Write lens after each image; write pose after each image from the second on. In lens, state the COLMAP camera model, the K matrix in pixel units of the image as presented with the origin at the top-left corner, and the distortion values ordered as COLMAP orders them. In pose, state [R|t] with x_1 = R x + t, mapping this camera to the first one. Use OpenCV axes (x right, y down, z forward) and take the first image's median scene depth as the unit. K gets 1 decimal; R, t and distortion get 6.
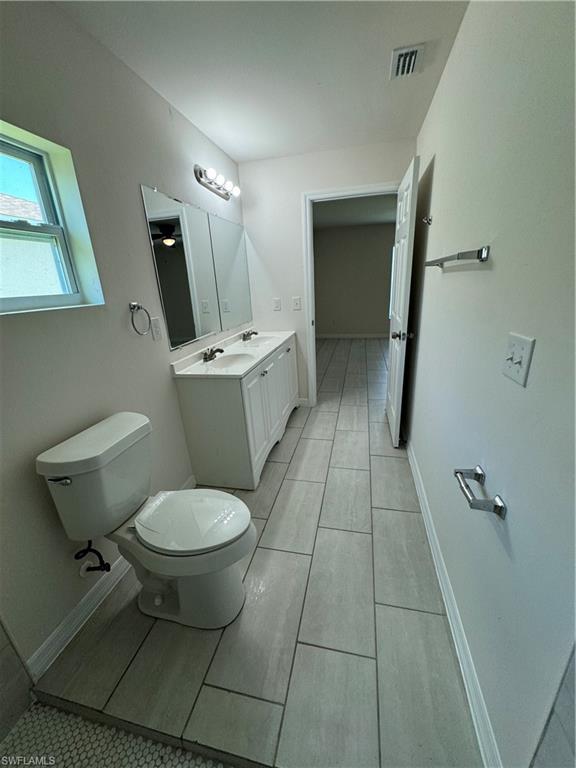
lens RADIAL K [[308.4, 0, 288.0], [0, 308.4, 384.0], [0, 0, 1]] dist [0.000050, -0.000083]
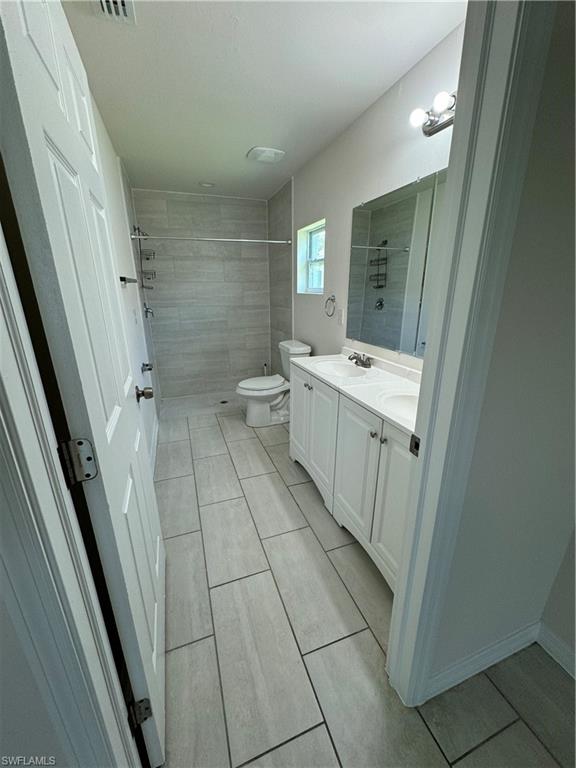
lens RADIAL K [[308.4, 0, 288.0], [0, 308.4, 384.0], [0, 0, 1]] dist [0.000050, -0.000083]
pose [[-0.837298, 0.214269, -0.503012, 0.423889], [-0.127495, 0.818128, 0.560724, -0.536486], [0.531674, 0.533624, -0.657699, 1.541994]]
